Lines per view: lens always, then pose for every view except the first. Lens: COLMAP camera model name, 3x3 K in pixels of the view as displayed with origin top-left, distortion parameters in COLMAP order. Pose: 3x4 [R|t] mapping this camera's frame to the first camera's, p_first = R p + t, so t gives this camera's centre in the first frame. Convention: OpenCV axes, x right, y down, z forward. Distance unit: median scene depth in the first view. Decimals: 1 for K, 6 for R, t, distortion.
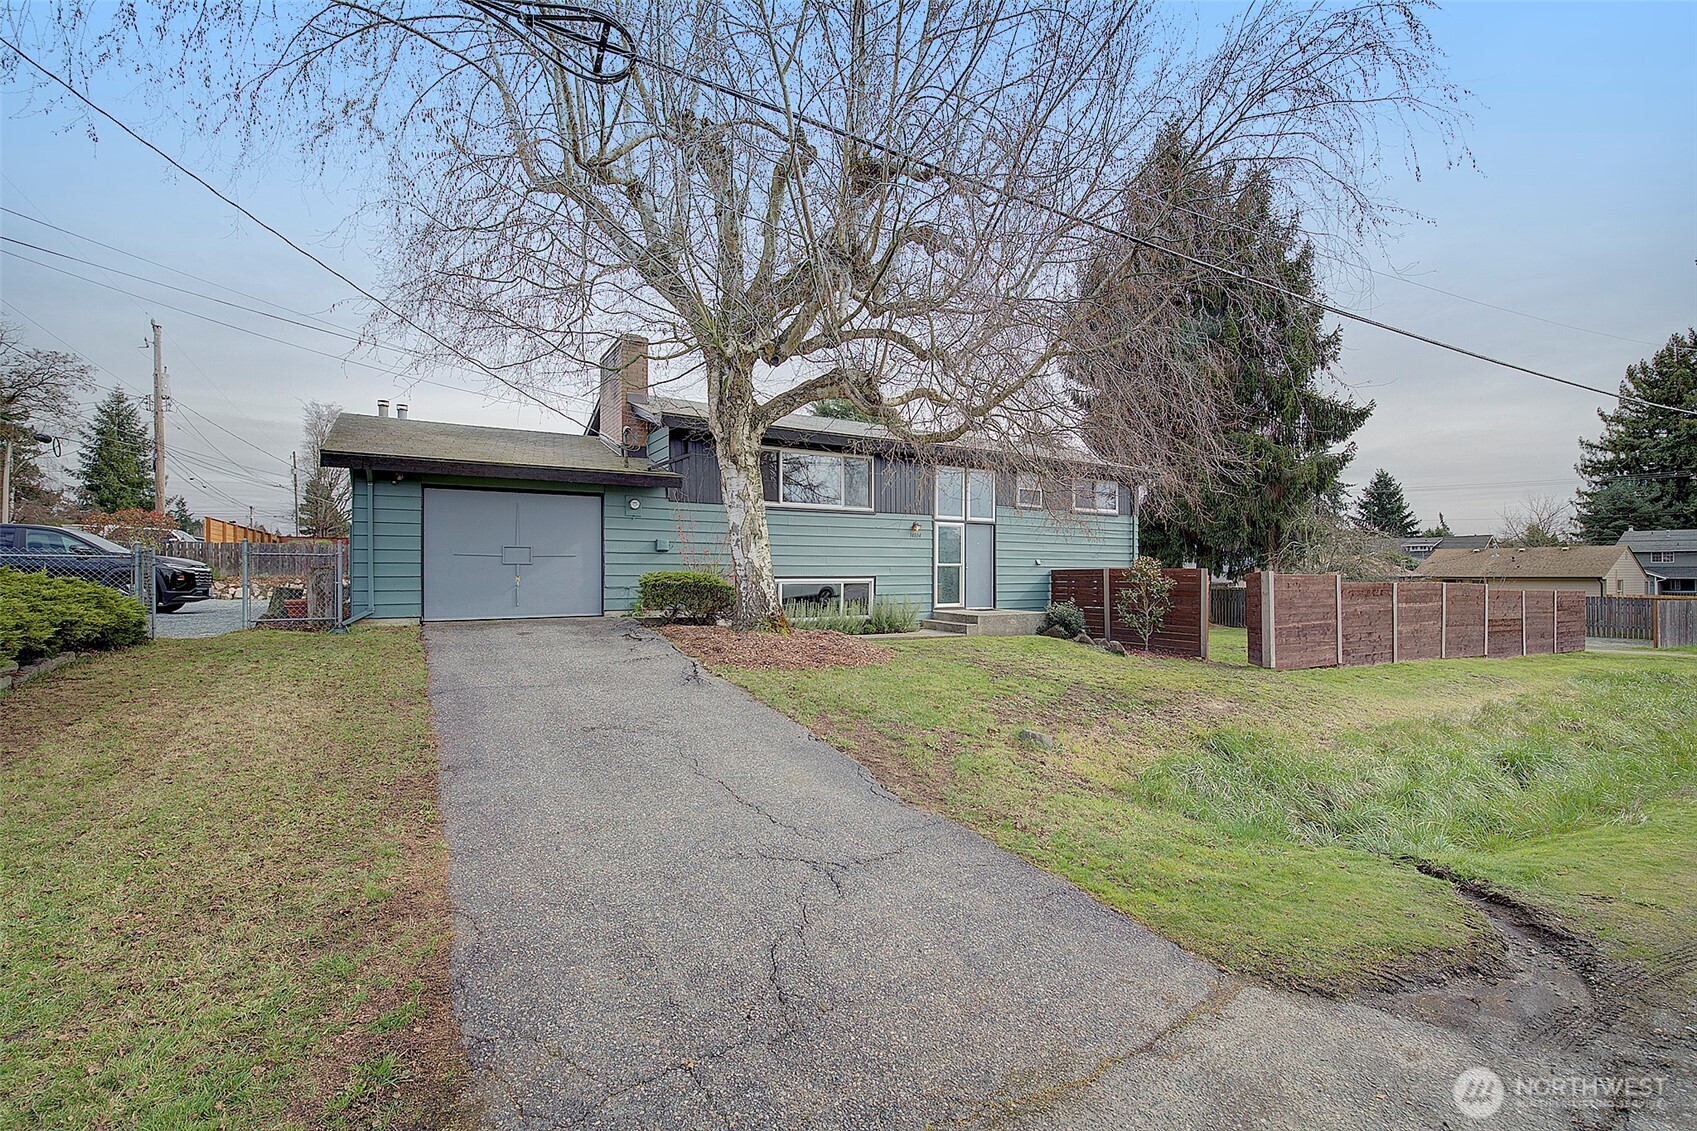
lens RADIAL K [[728.2, 0, 844.5], [0, 728.2, 568.3], [0, 0, 1]] dist [-0.013802, 0.001225]
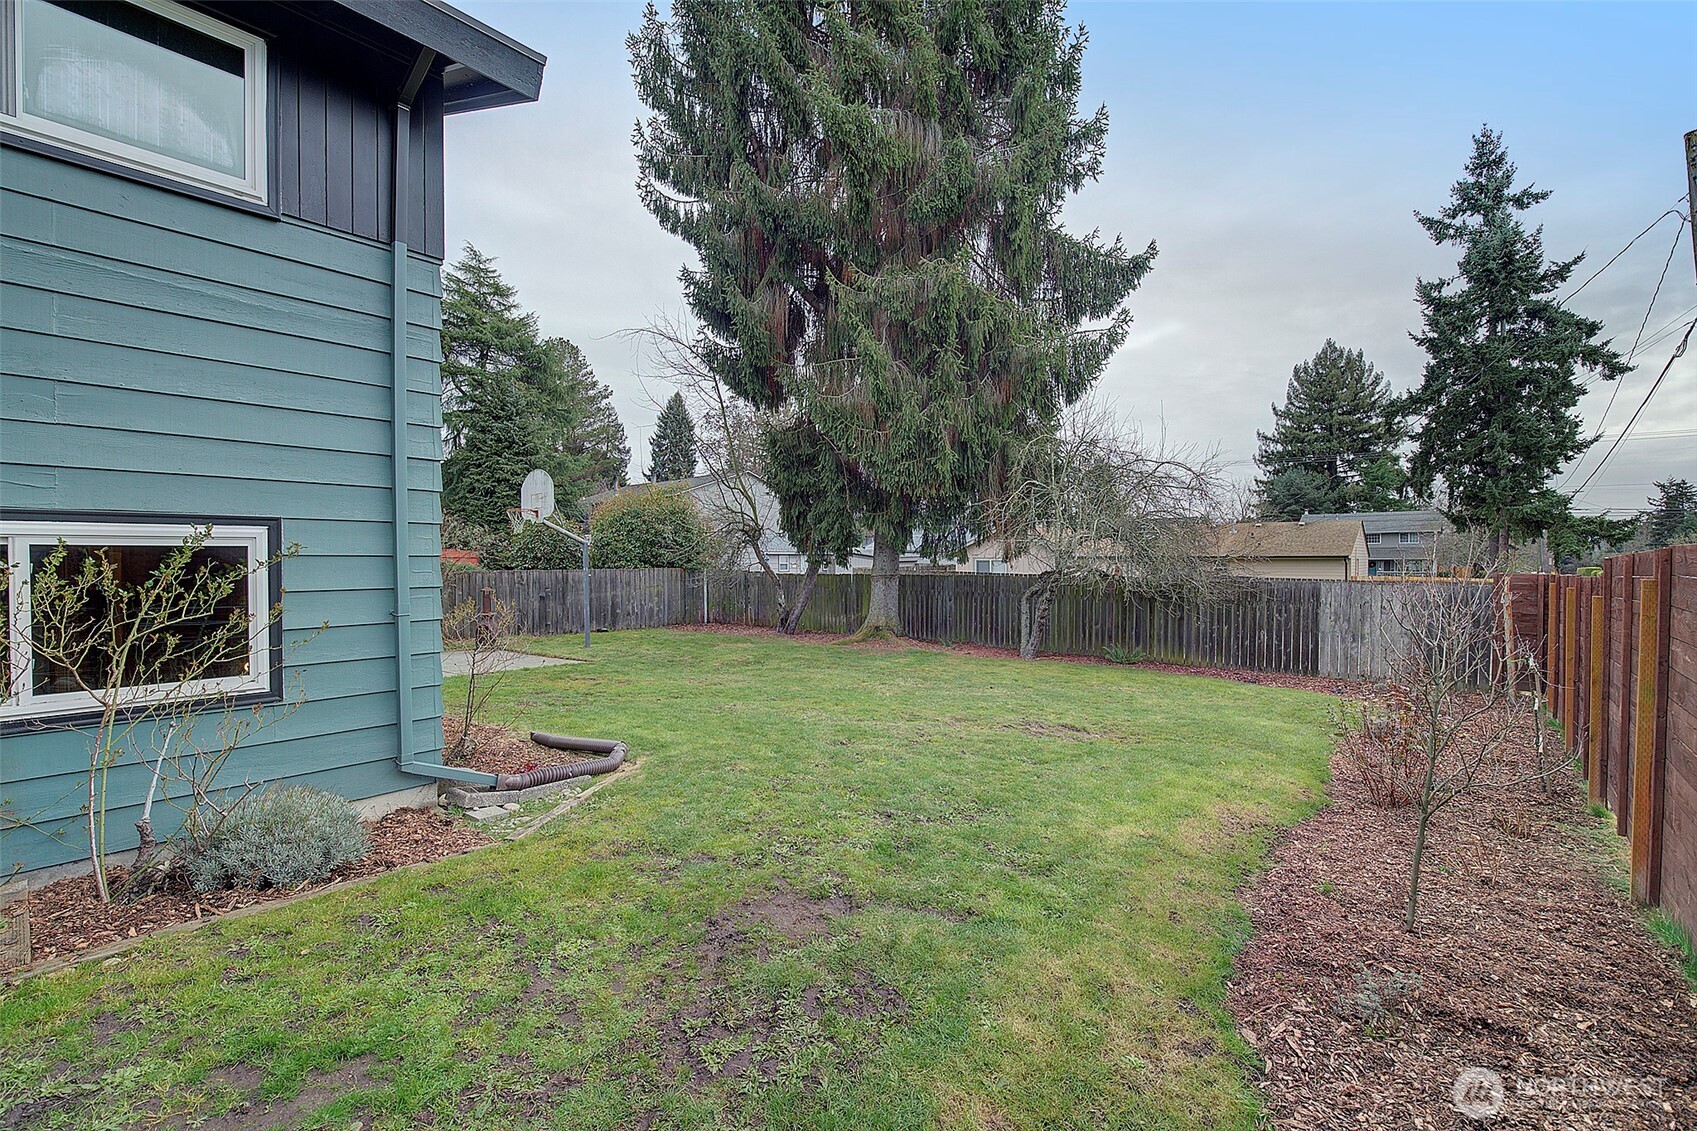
lens RADIAL K [[728.2, 0, 850.4], [0, 728.2, 568.0], [0, 0, 1]] dist [-0.013802, 0.001225]
pose [[0.948104, -0.006756, 0.317890, 0.330409], [0.000626, 0.999812, 0.019382, 0.013586], [-0.317961, -0.018177, 0.947929, 0.545155]]
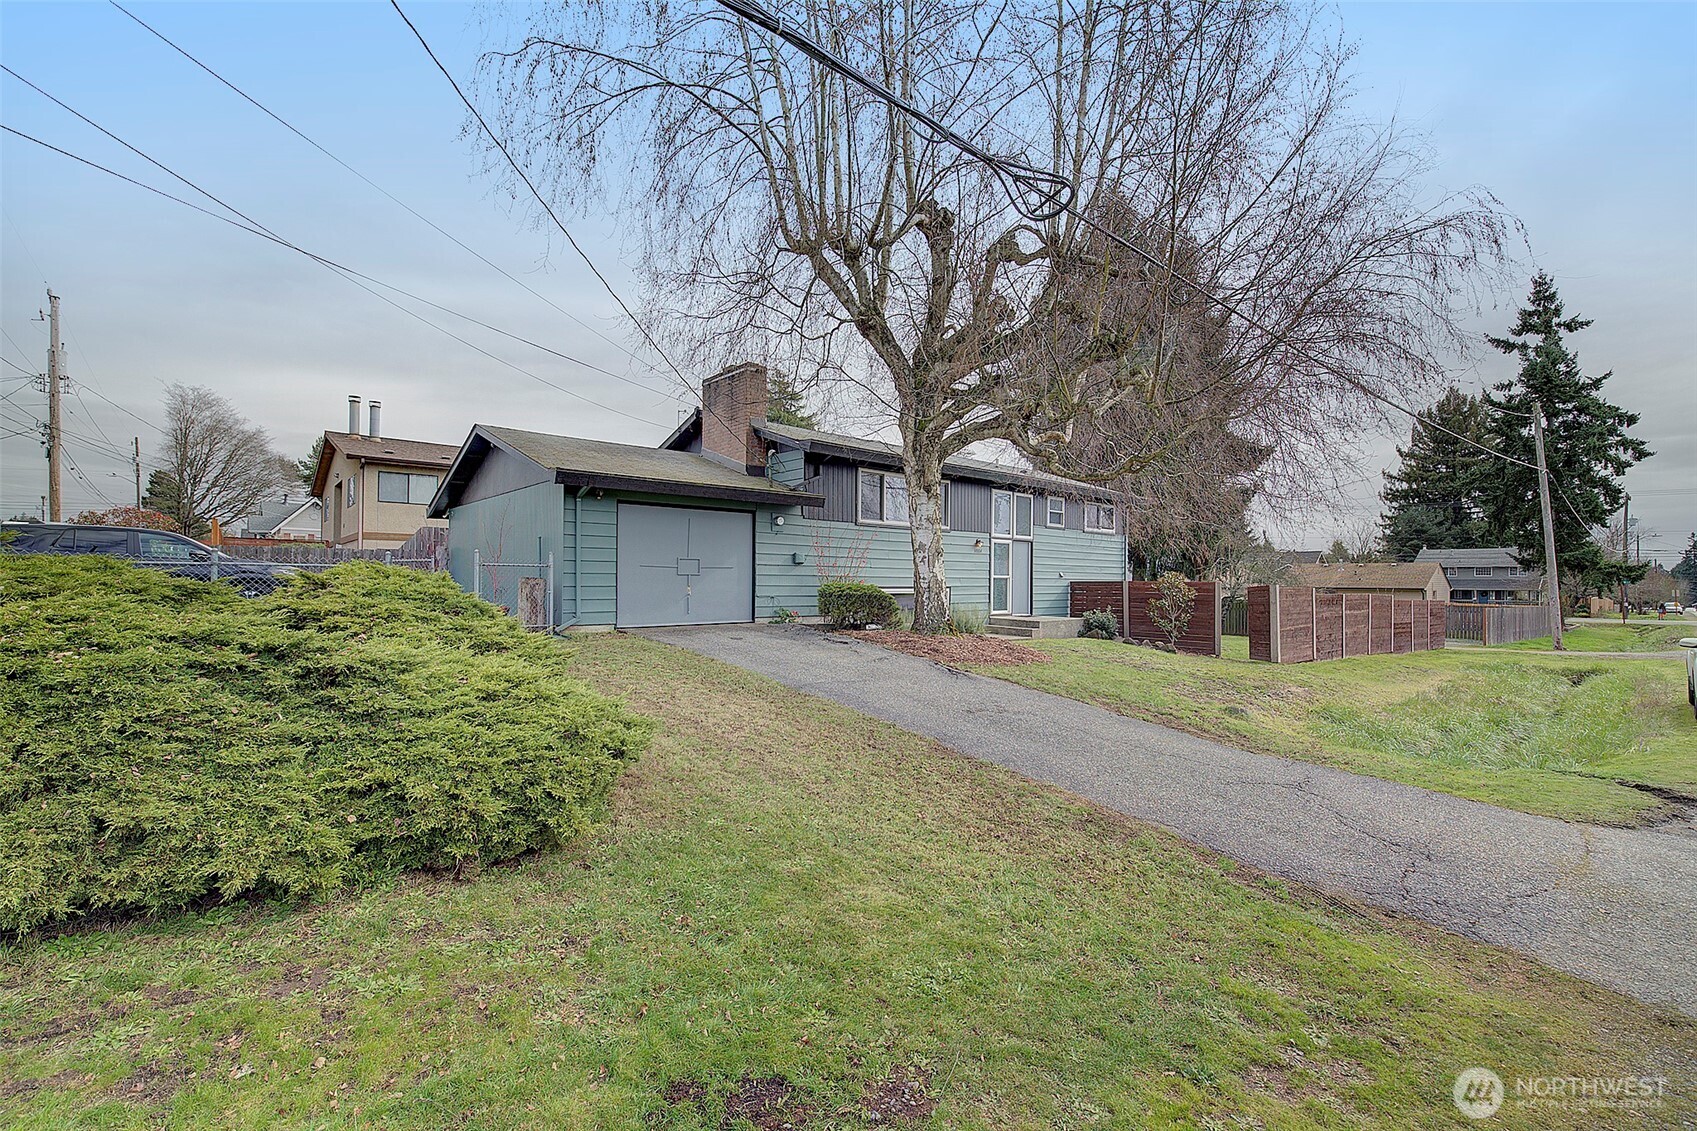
lens RADIAL K [[728.2, 0, 847.7], [0, 728.2, 565.6], [0, 0, 1]] dist [-0.013802, 0.001225]
pose [[0.984276, 0.010841, 0.176304, -0.177554], [-0.008744, 0.999882, -0.012668, -0.003426], [-0.176421, 0.010927, 0.984254, -0.048675]]
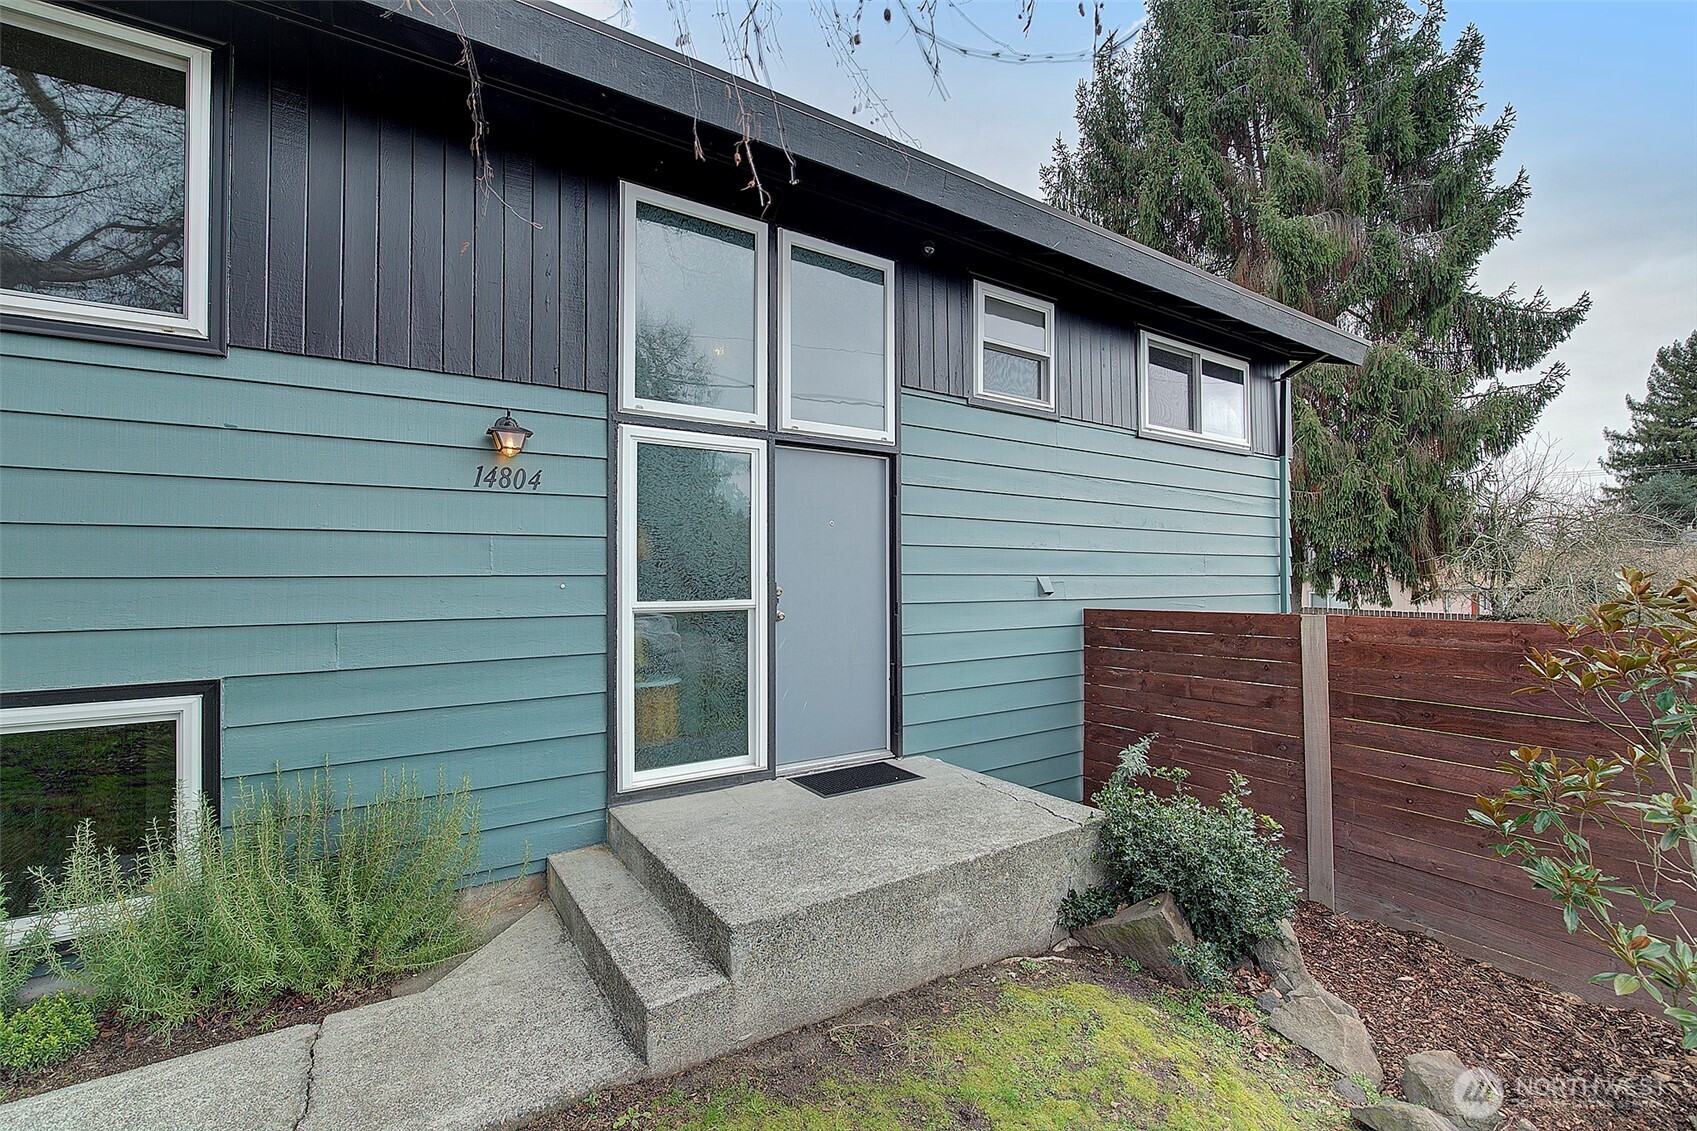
lens RADIAL K [[728.2, 0, 844.1], [0, 728.2, 566.6], [0, 0, 1]] dist [-0.013802, 0.001225]
pose [[0.999356, -0.004084, 0.035660, 0.111684], [0.004454, 0.999937, -0.010292, -0.009032], [-0.035616, 0.010444, 0.999311, 0.455727]]
